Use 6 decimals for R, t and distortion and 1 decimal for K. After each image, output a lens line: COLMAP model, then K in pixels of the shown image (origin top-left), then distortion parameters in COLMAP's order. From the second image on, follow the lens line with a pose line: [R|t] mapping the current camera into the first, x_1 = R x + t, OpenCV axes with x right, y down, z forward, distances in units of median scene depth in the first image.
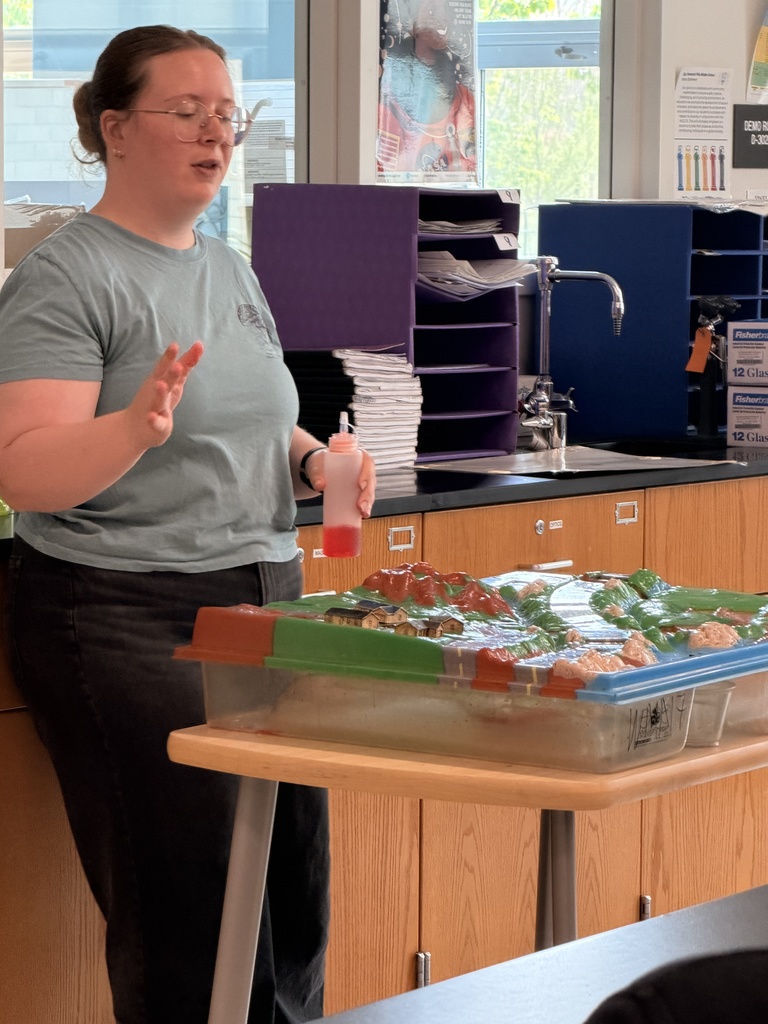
lens RADIAL K [[3880.2, 0, 384.0], [0, 3880.2, 512.0], [0, 0, 1]] dist [0.197144, 1.996179]
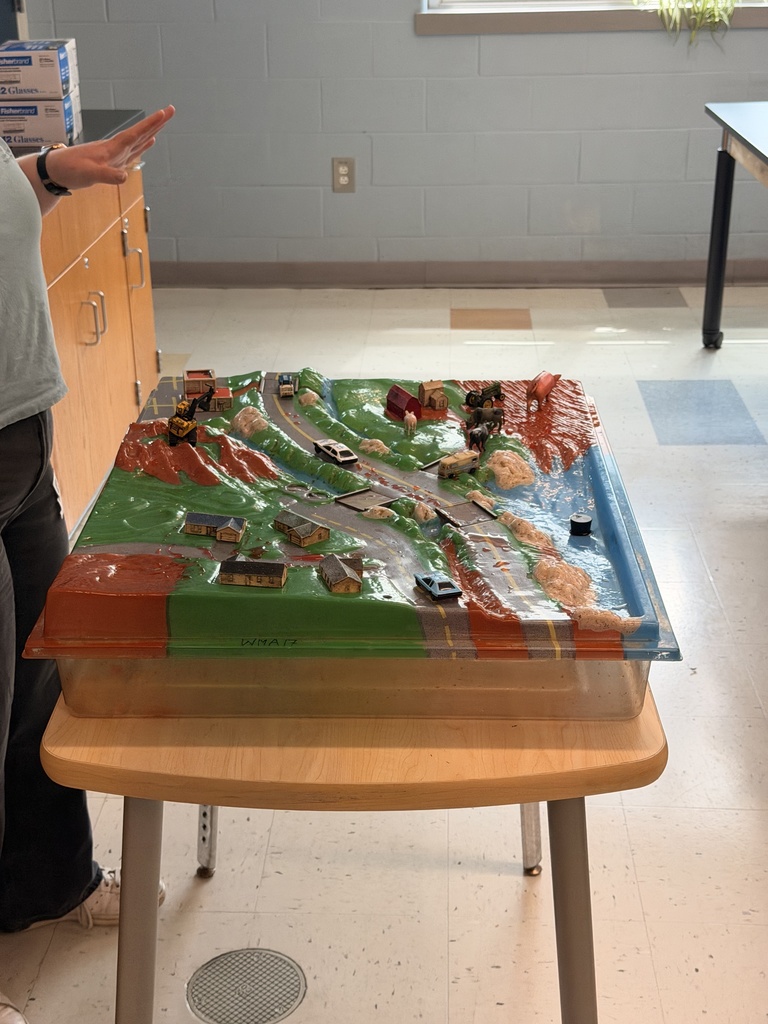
lens RADIAL K [[1433.3, 0, 384.0], [0, 1433.3, 512.0], [0, 0, 1]] dist [0.167749, -0.342278]
pose [[0.826540, -0.238791, 0.509717, -0.144659], [0.068160, 0.941350, 0.330475, -0.088433], [-0.558736, -0.238409, 0.794339, 0.761511]]
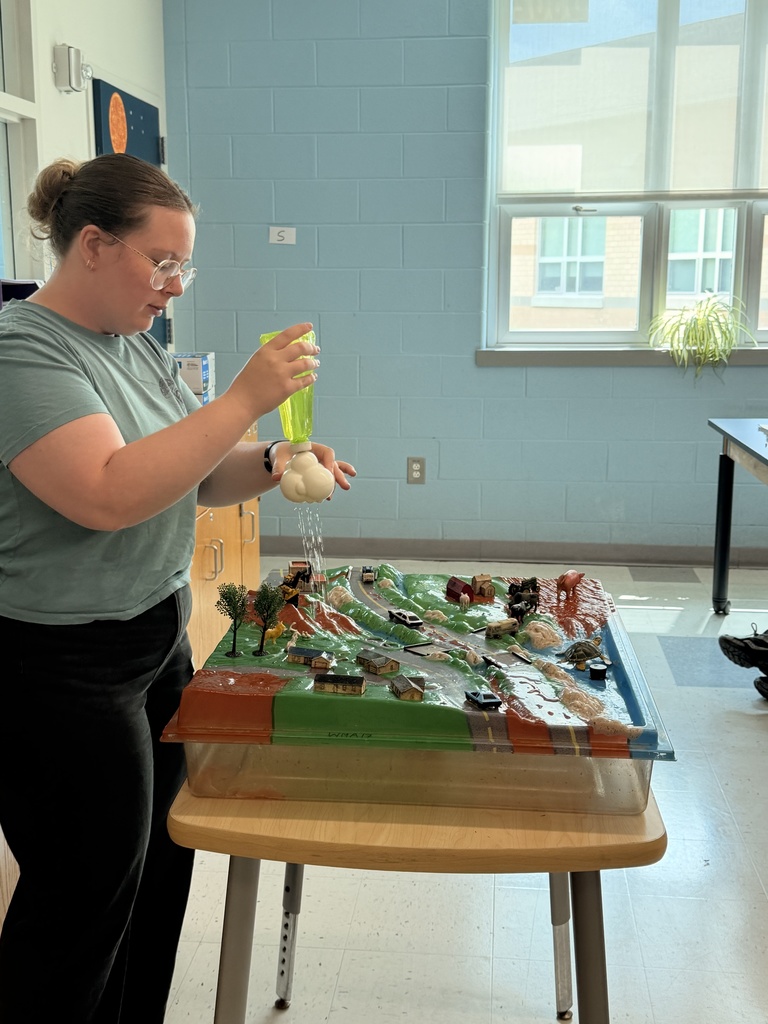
lens RADIAL K [[1232.5, 0, 384.0], [0, 1232.5, 512.0], [0, 0, 1]] dist [0.123751, -0.048507]
pose [[0.856840, -0.102074, 0.505378, -0.172620], [0.050355, 0.992088, 0.115004, -0.061214], [-0.513118, -0.073092, 0.855200, 0.721738]]
